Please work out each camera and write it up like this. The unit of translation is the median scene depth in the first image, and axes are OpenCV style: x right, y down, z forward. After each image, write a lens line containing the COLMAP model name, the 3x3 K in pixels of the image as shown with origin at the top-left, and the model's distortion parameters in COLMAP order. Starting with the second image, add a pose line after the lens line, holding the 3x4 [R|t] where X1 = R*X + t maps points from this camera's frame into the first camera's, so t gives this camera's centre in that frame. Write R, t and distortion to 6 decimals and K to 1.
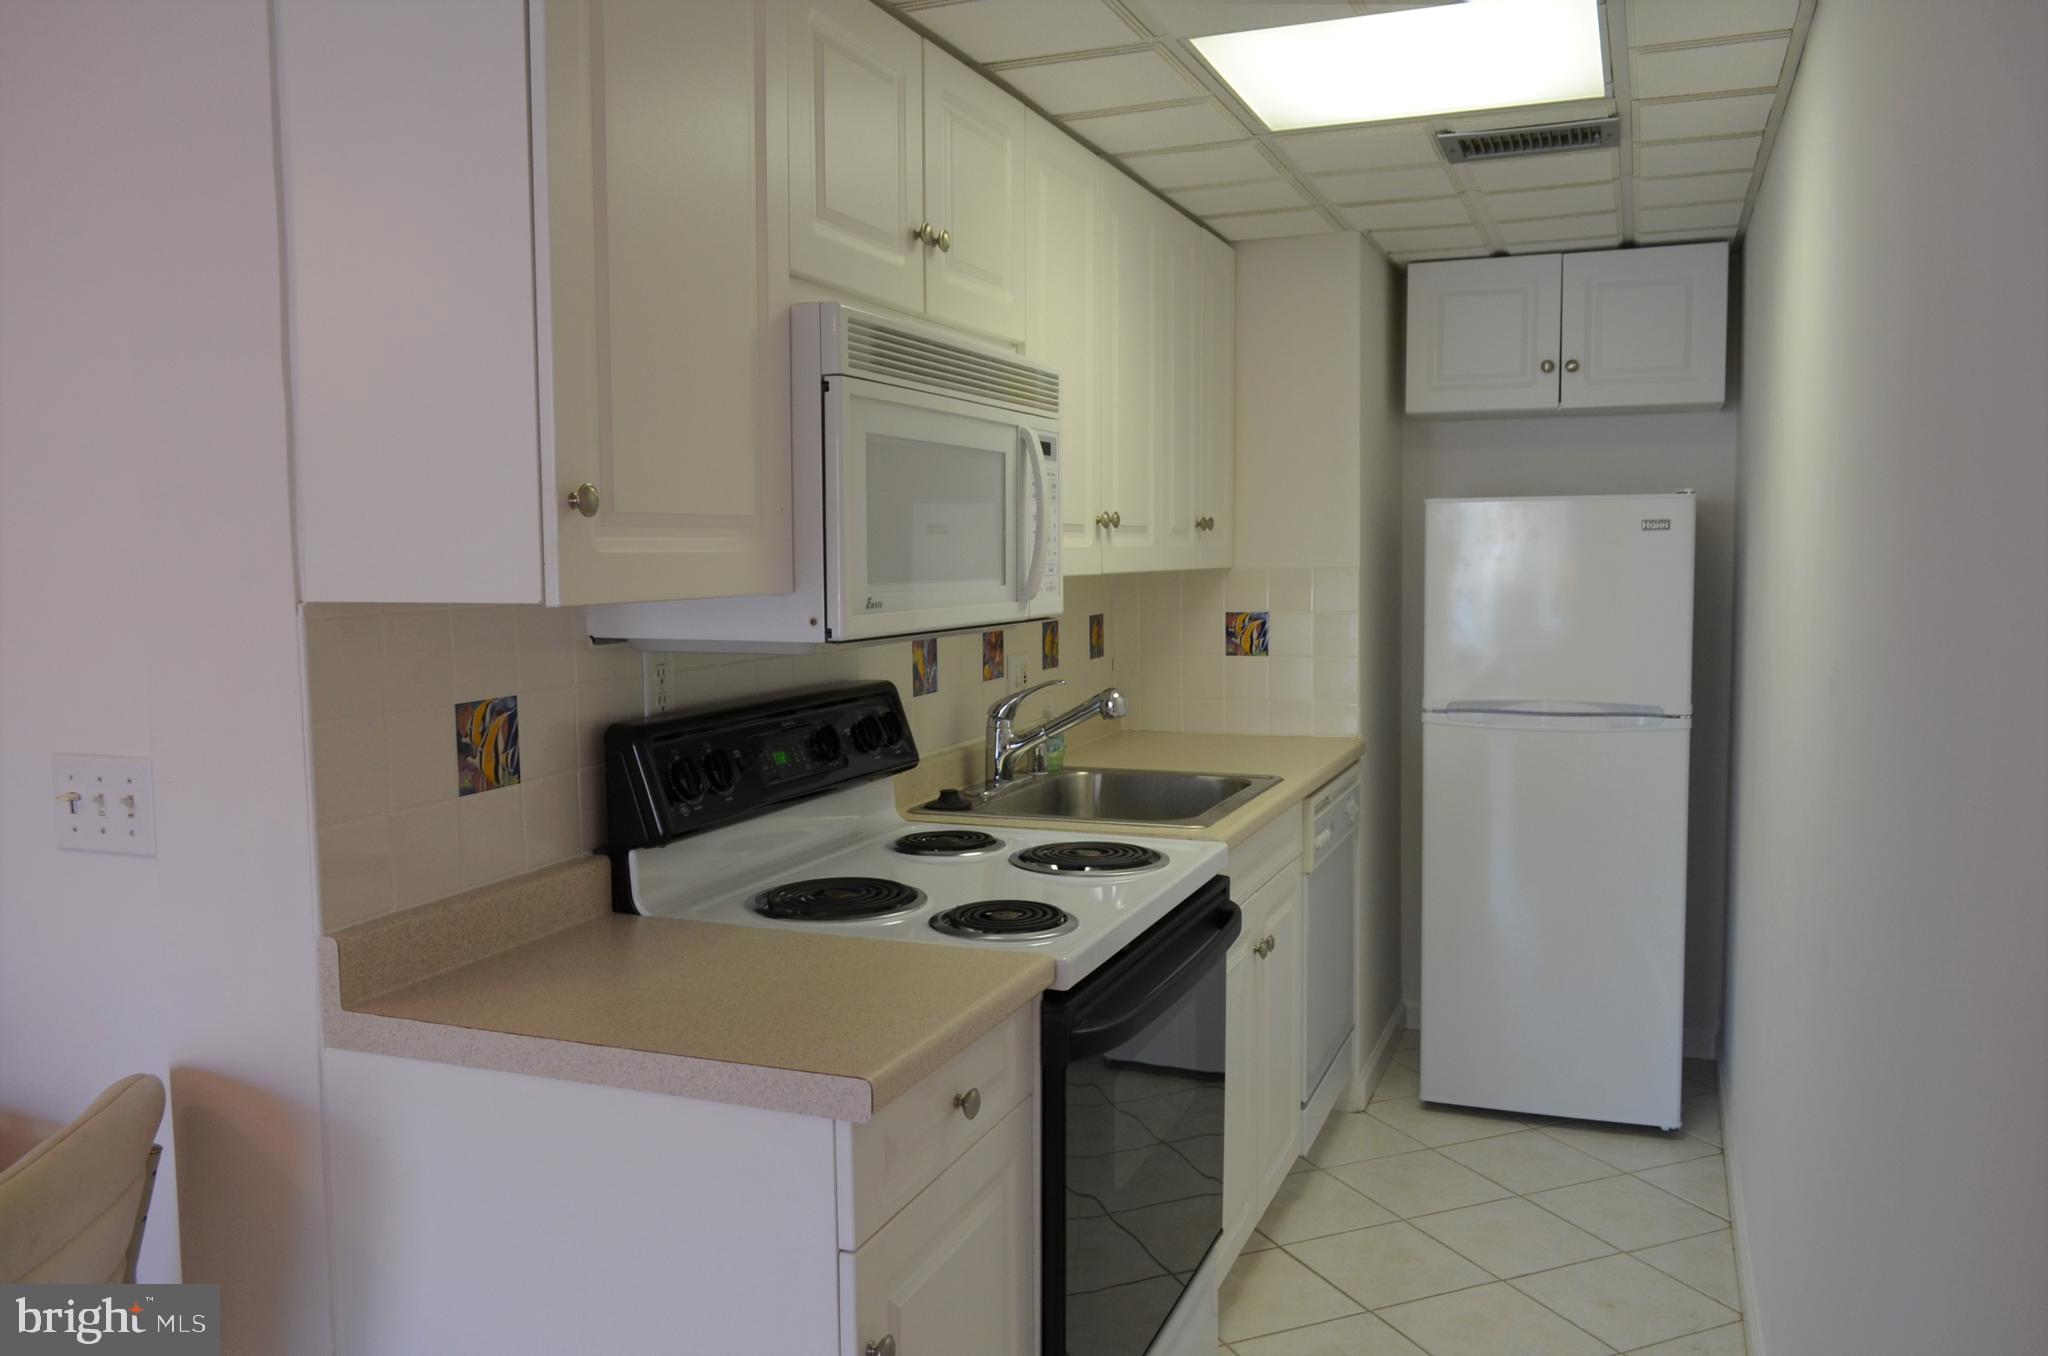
lens RADIAL K [[1605.5, 0, 1024.1], [0, 1605.5, 686.8], [0, 0, 1]] dist [-0.029810, 0.005914]
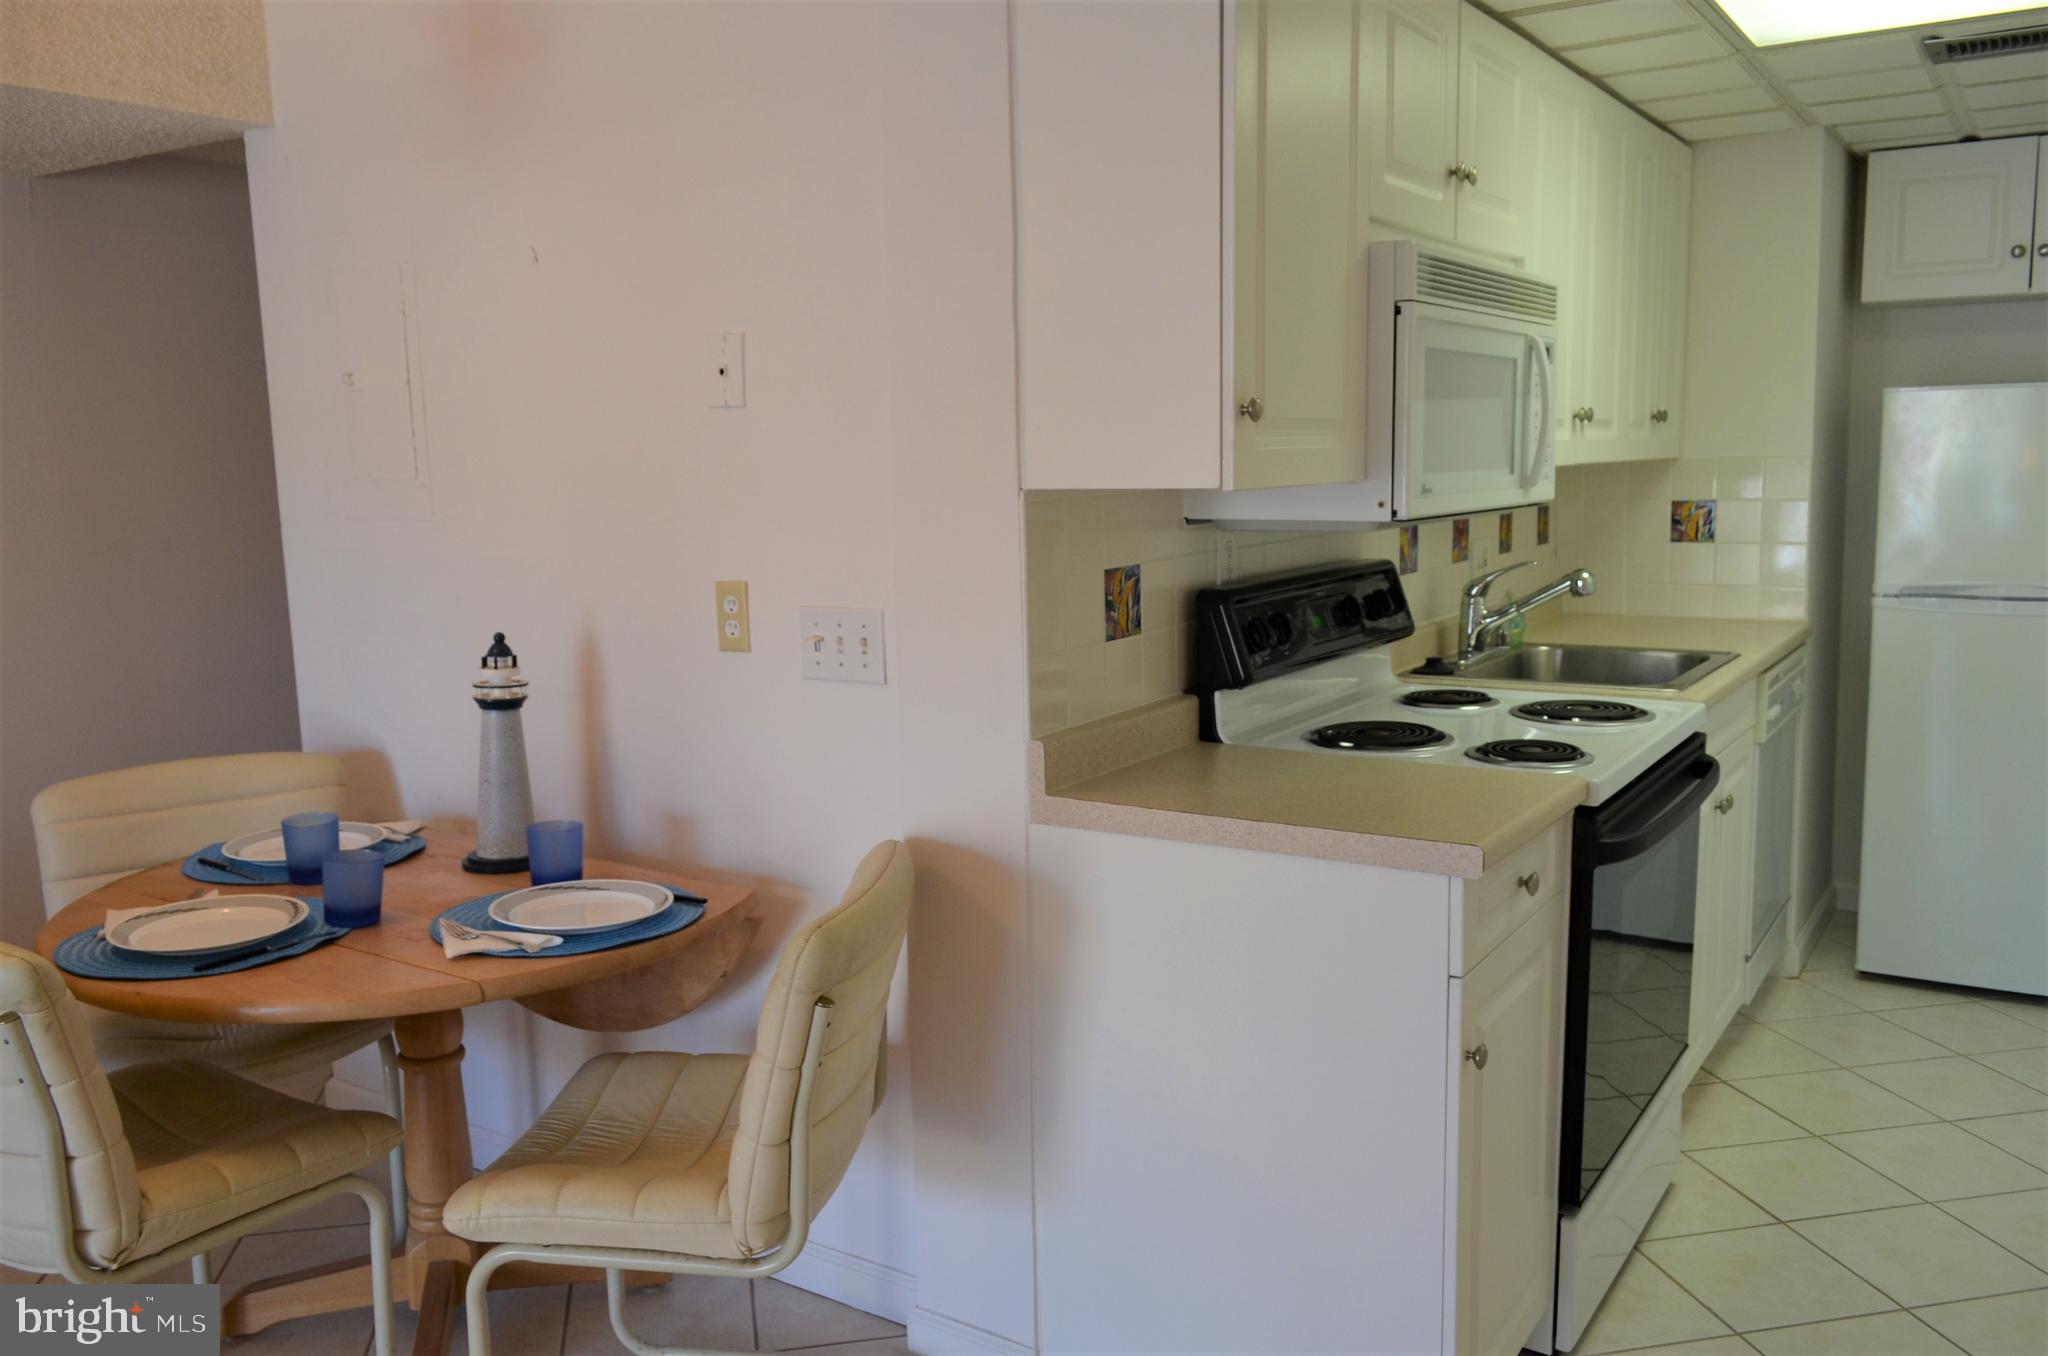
lens RADIAL K [[1605.5, 0, 1024.1], [0, 1605.5, 686.8], [0, 0, 1]] dist [-0.029810, 0.005914]
pose [[0.975587, 0.017614, -0.218905, -0.091246], [-0.003601, 0.997927, 0.064250, 0.014999], [0.219583, -0.061893, 0.973629, -0.187348]]
